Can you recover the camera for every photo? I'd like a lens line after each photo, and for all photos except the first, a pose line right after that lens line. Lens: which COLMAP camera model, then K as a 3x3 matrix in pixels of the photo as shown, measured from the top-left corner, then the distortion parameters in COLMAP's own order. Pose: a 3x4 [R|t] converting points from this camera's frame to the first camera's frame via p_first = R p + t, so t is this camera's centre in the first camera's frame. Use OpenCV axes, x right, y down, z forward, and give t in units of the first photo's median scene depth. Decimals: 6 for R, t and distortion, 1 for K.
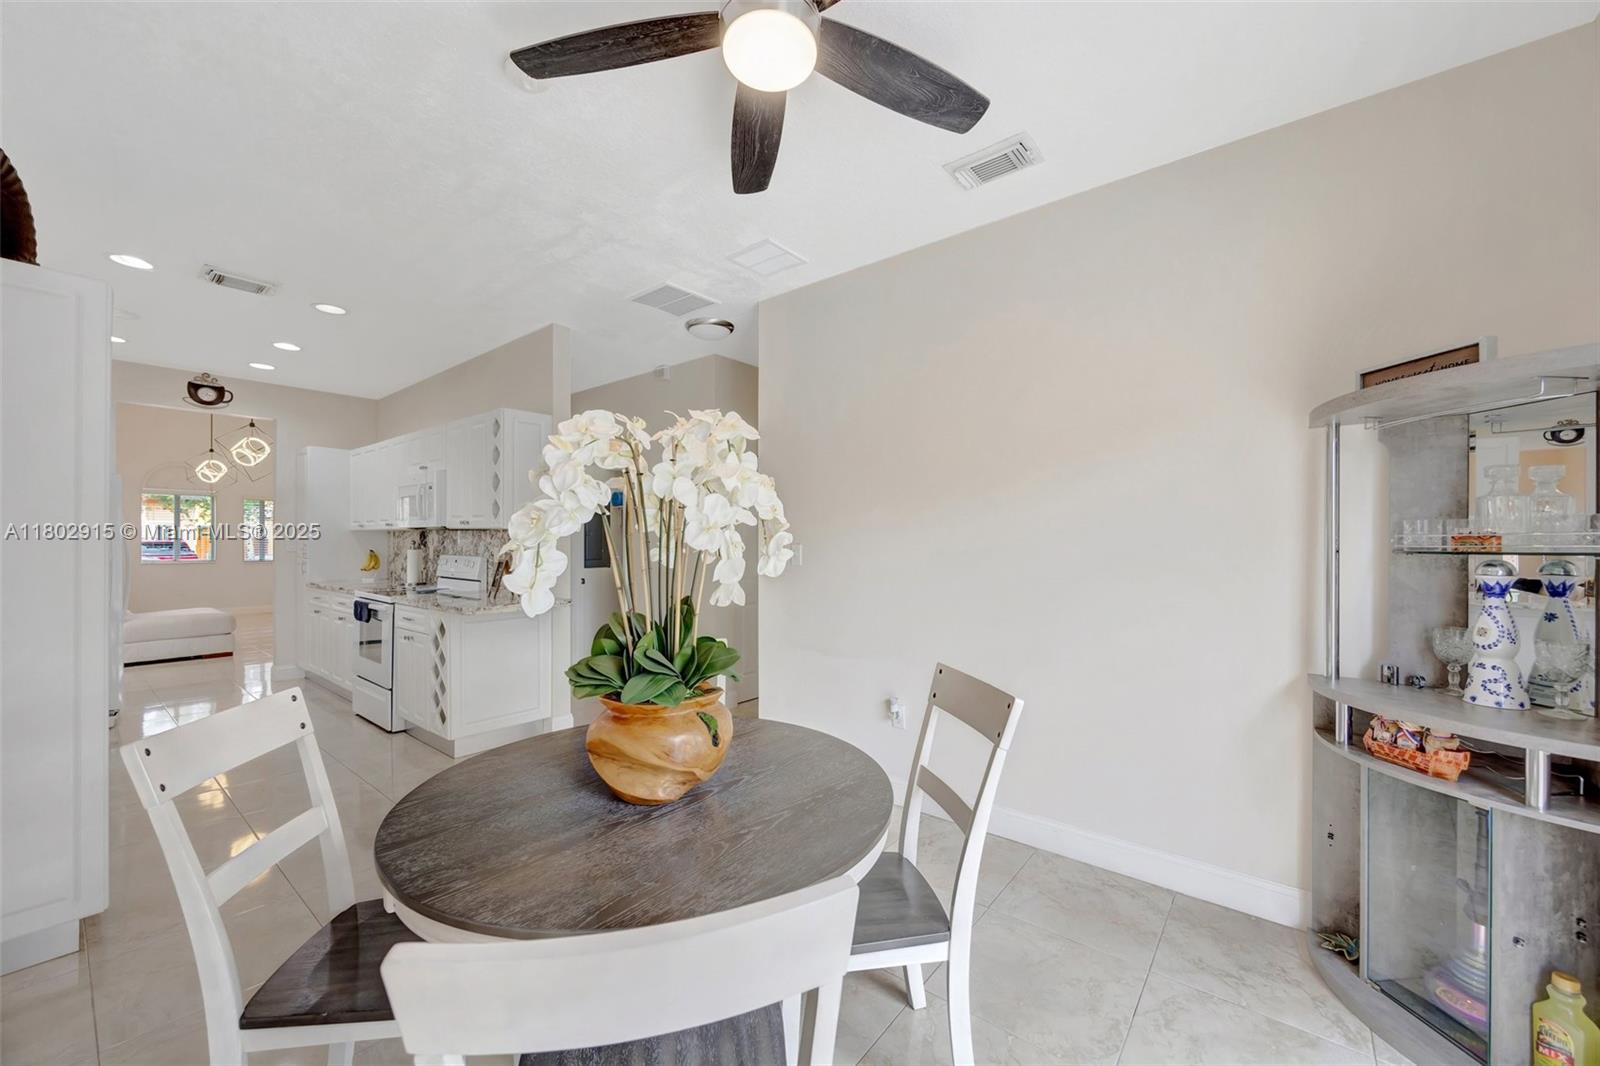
lens RADIAL K [[605.5, 0, 808.7], [0, 605.5, 542.5], [0, 0, 1]] dist [-0.005806, 0.000388]
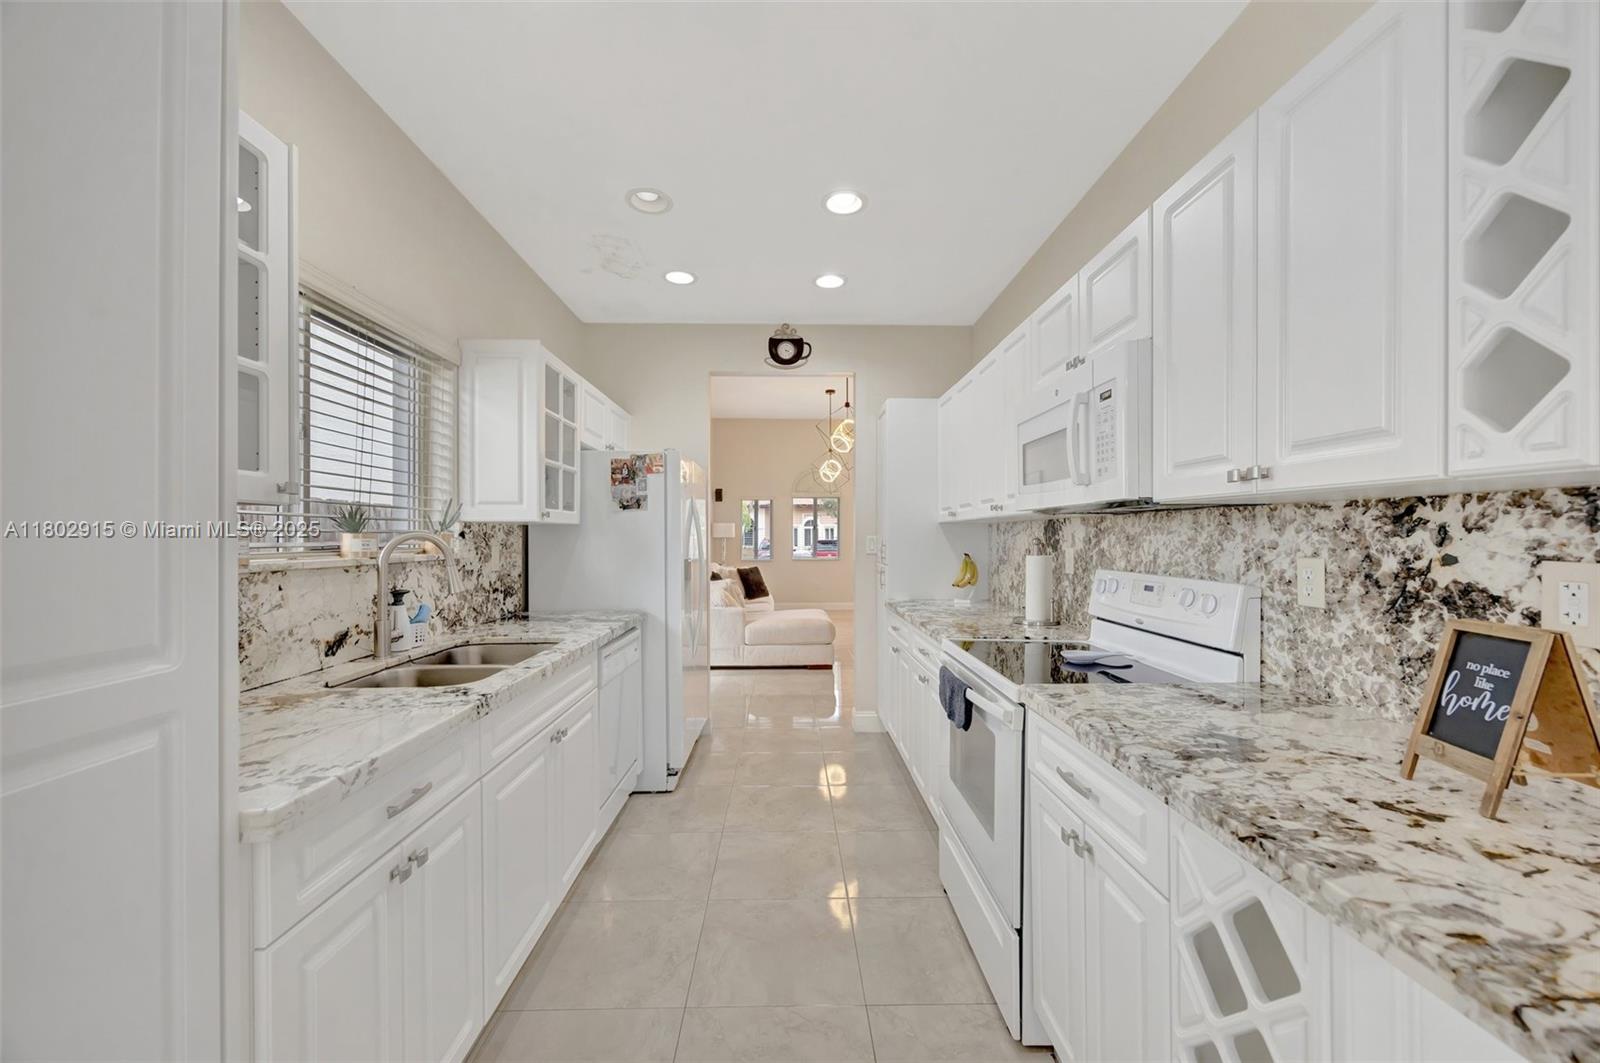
lens RADIAL K [[605.5, 0, 807.4], [0, 605.5, 535.2], [0, 0, 1]] dist [-0.005806, 0.000388]
pose [[0.643267, -0.007314, -0.765607, -0.373506], [0.001280, 0.999963, -0.008477, -0.001529], [0.765640, 0.004473, 0.643253, 0.502087]]
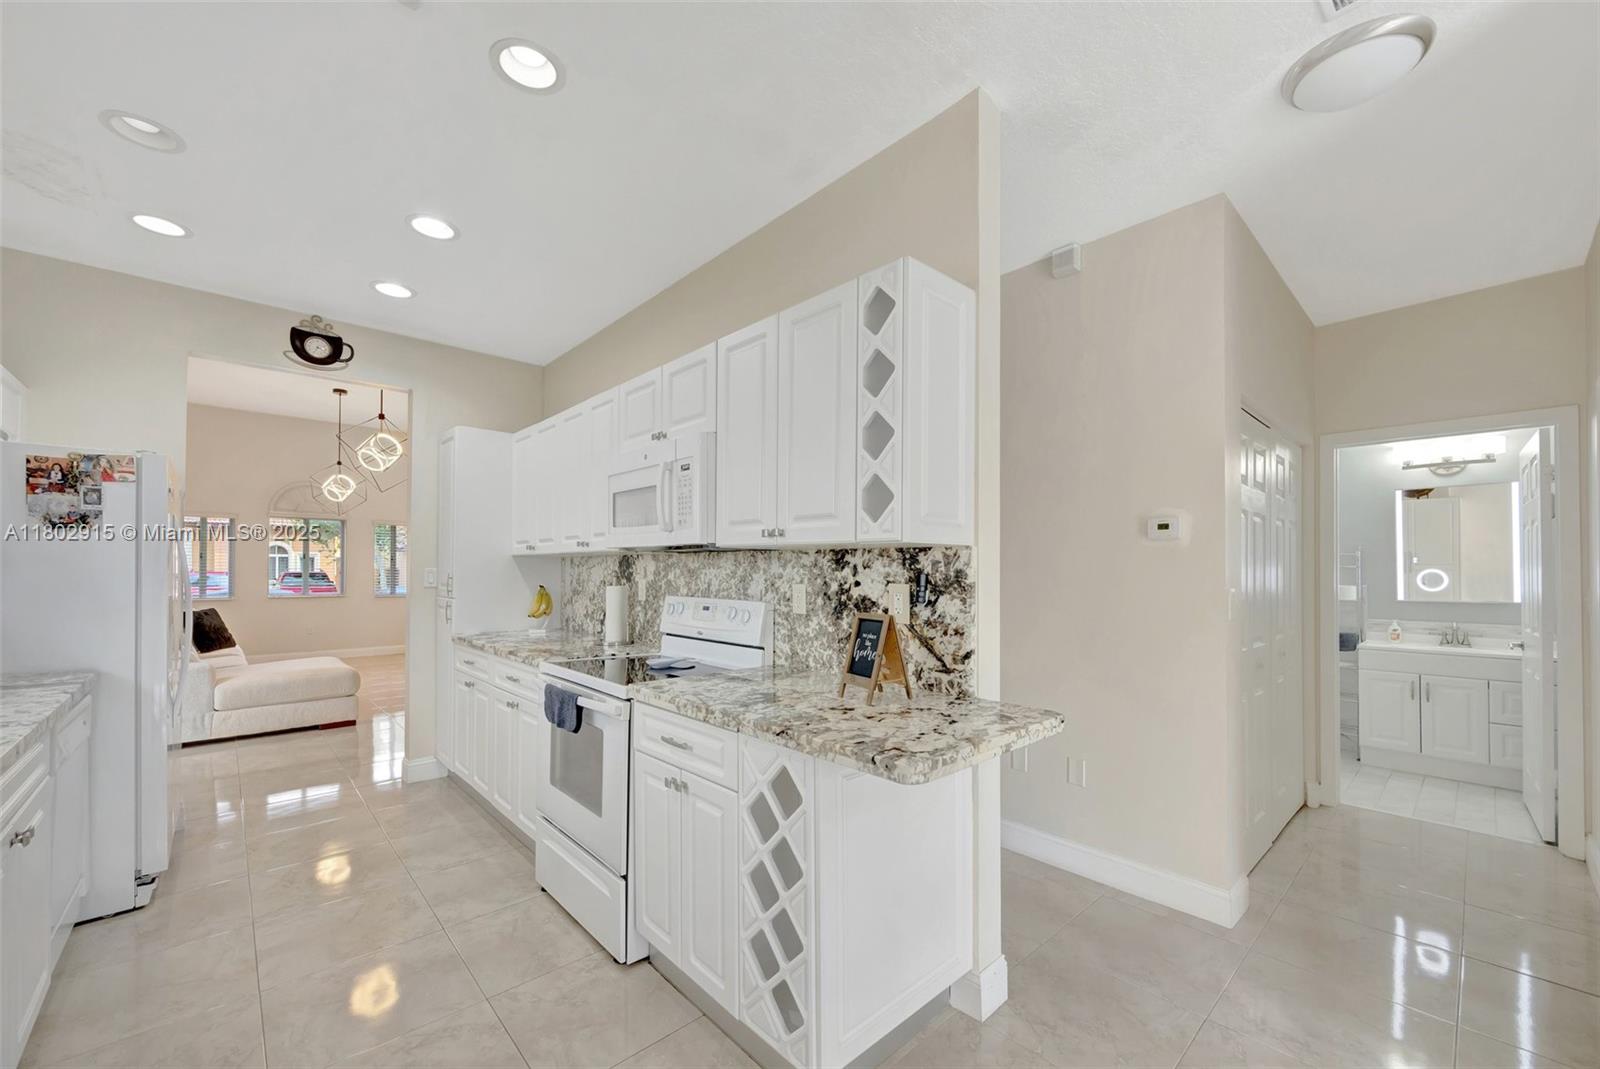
lens RADIAL K [[605.5, 0, 816.2], [0, 605.5, 563.1], [0, 0, 1]] dist [-0.005806, 0.000388]
pose [[0.991813, -0.002540, -0.127677, -0.366144], [0.000572, 0.999880, -0.015450, -0.001696], [0.127701, 0.015250, 0.991695, 0.409179]]
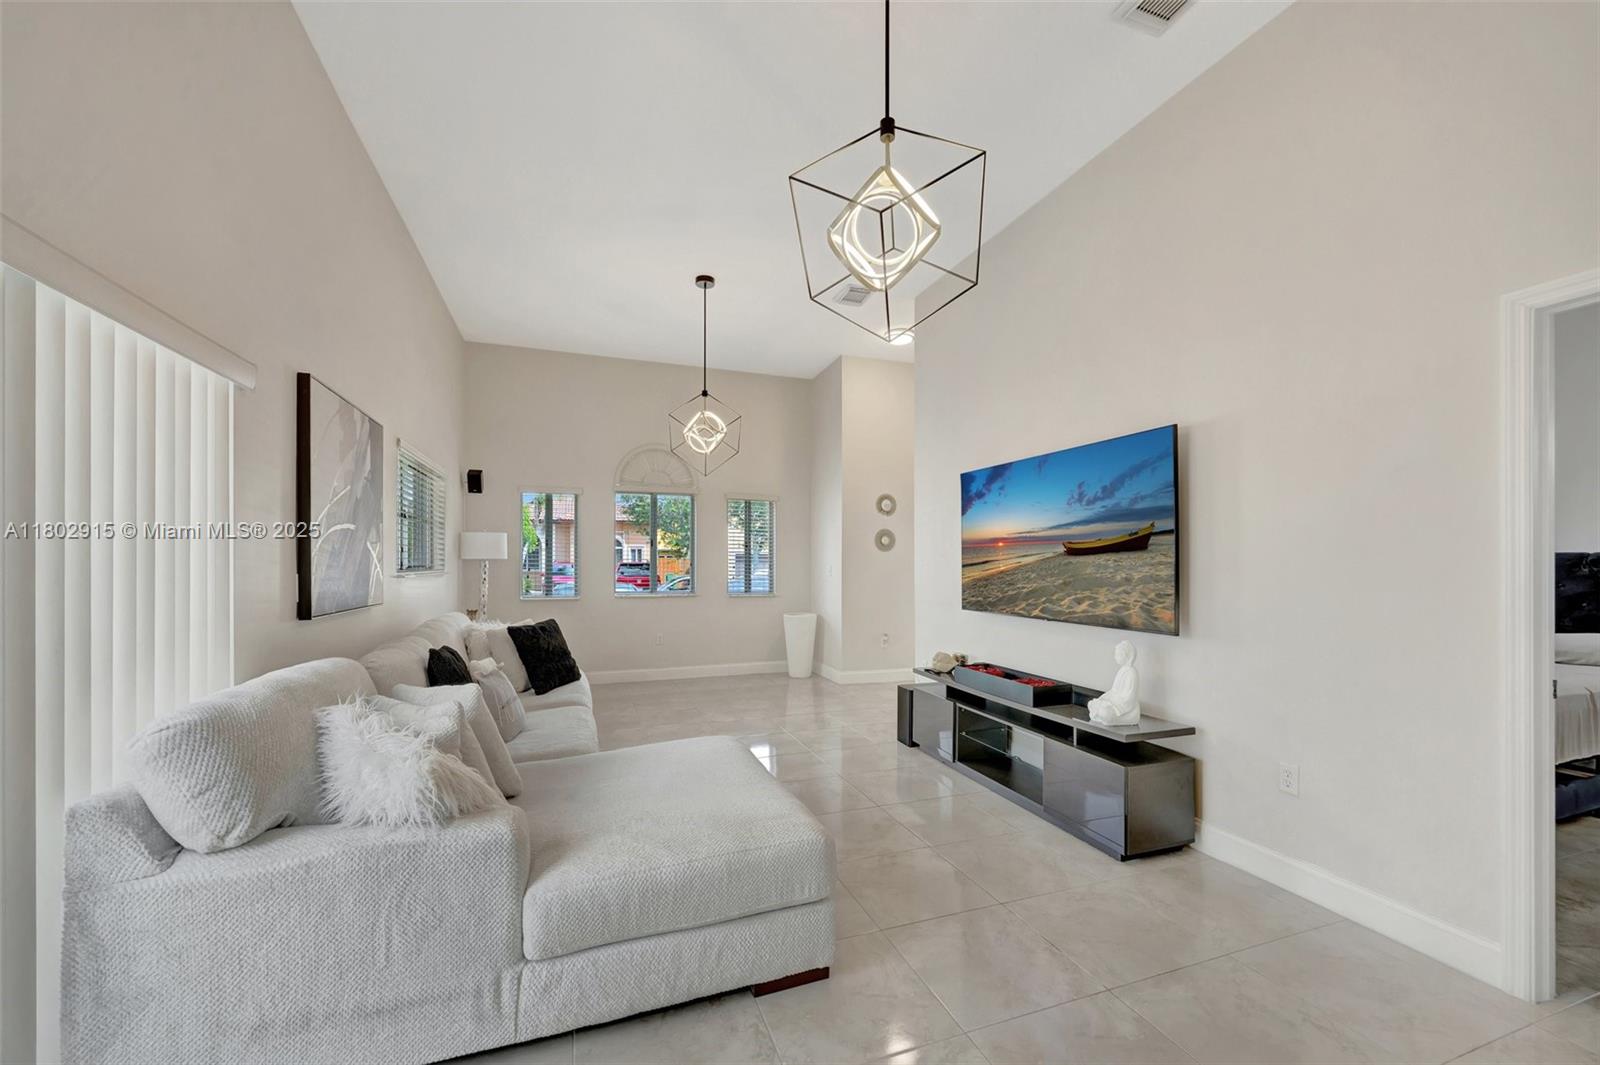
lens RADIAL K [[605.5, 0, 814.9], [0, 605.5, 541.9], [0, 0, 1]] dist [-0.005806, 0.000388]
pose [[0.861625, -0.021294, -0.507098, -1.017900], [0.005414, 0.999448, -0.032770, -0.004343], [0.507516, 0.025490, 0.861265, 0.941015]]
